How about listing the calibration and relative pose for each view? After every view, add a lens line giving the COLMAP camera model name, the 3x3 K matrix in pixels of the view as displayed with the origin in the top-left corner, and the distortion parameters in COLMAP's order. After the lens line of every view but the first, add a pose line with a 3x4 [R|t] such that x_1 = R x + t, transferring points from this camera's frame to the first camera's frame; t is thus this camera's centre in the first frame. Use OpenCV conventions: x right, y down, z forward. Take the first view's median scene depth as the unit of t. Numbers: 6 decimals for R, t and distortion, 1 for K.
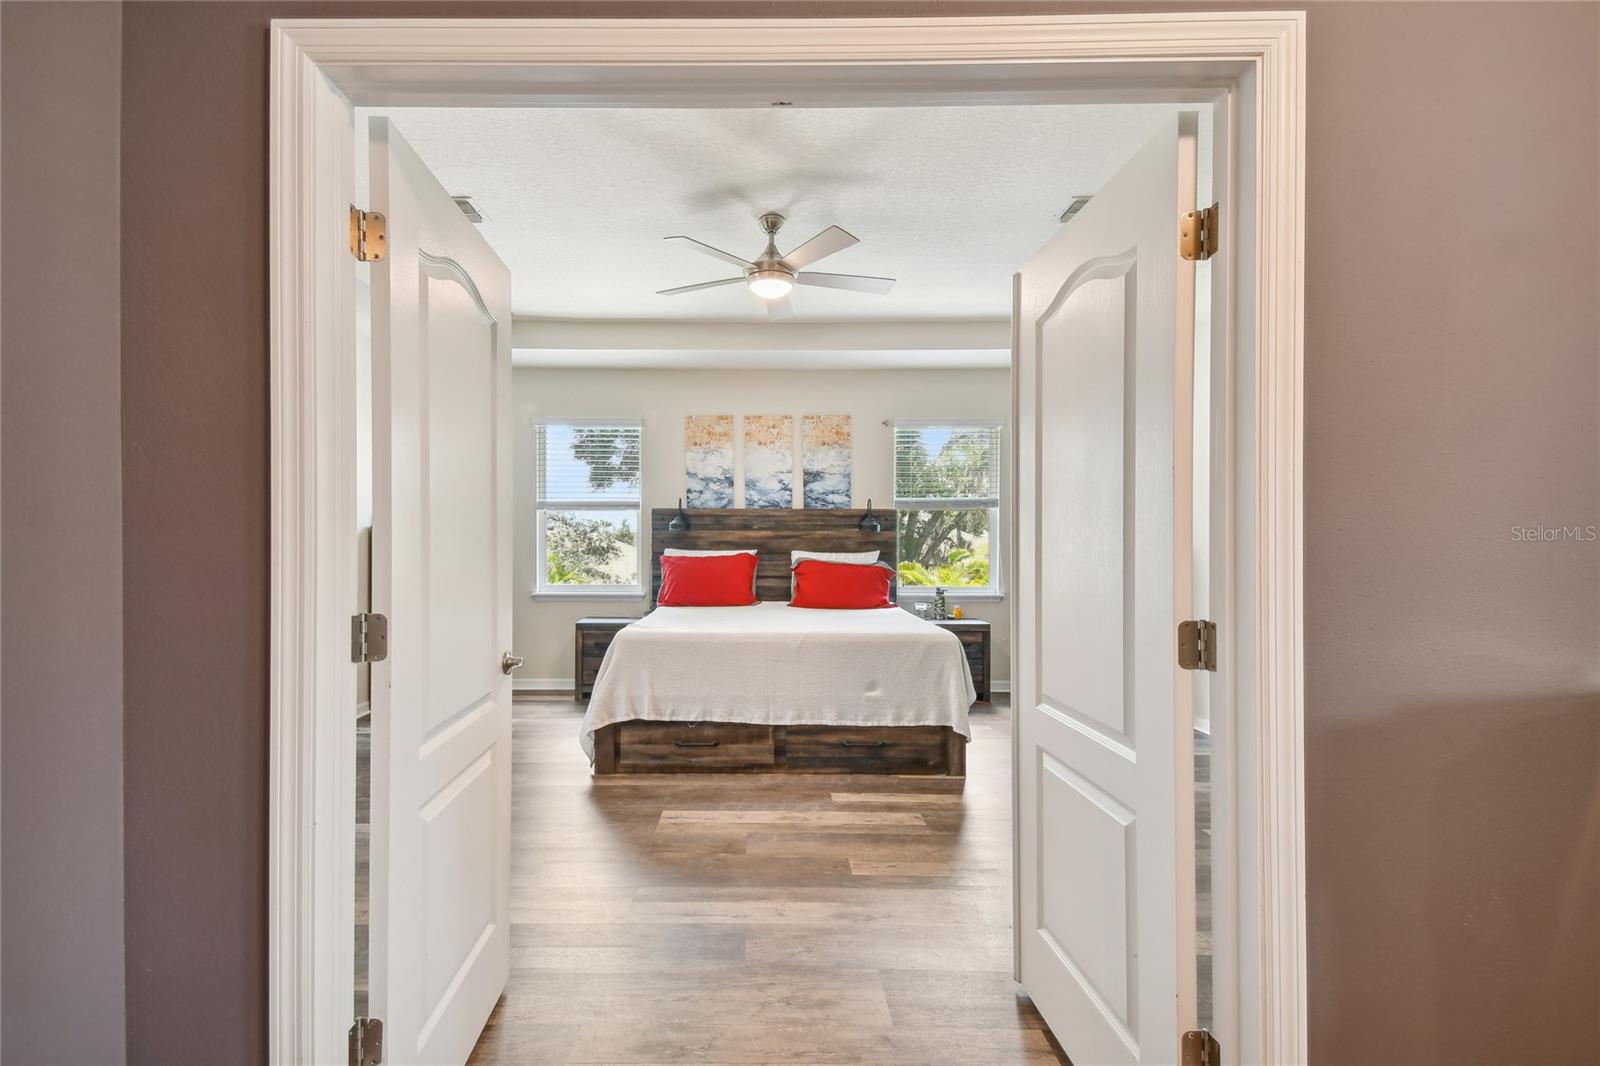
lens RADIAL K [[709.3, 0, 807.0], [0, 709.3, 533.1], [0, 0, 1]] dist [0.027739, -0.019633]
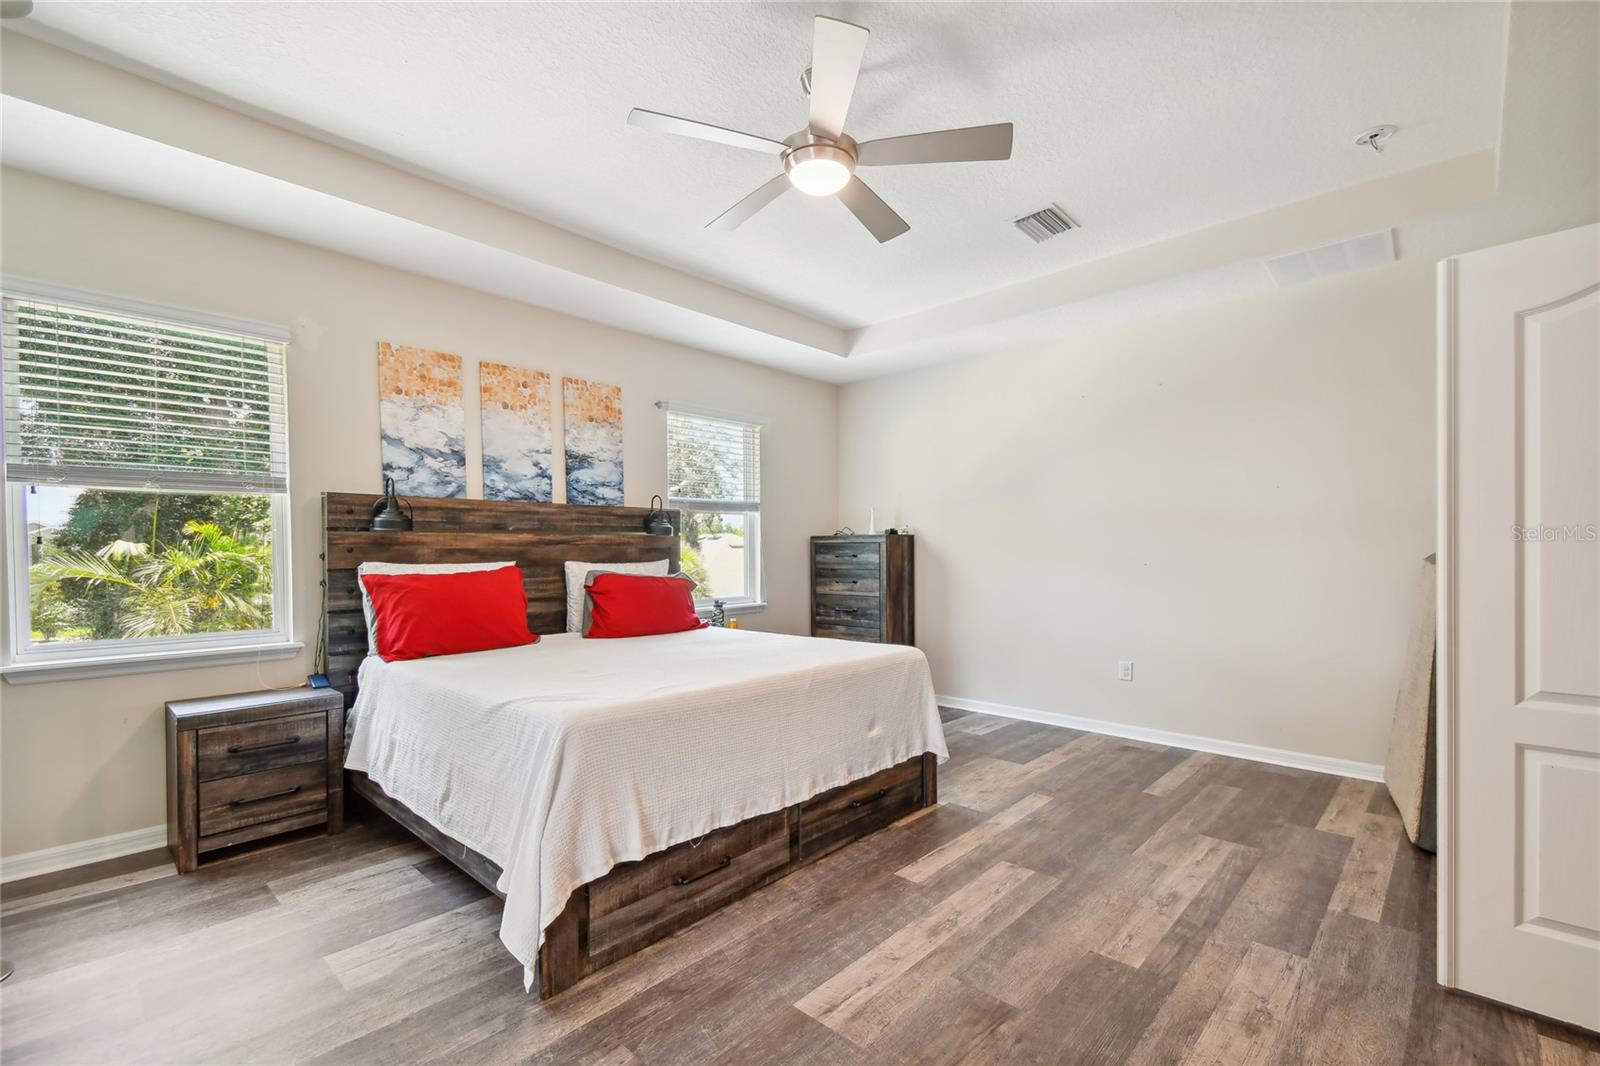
lens RADIAL K [[665.3, 0, 798.2], [0, 665.3, 551.5], [0, 0, 1]] dist [0.020685, -0.000285]
pose [[0.701550, -0.008252, 0.712572, -0.336882], [-0.000247, 0.999930, 0.011823, 0.006586], [-0.712620, -0.008470, 0.701499, 0.352004]]
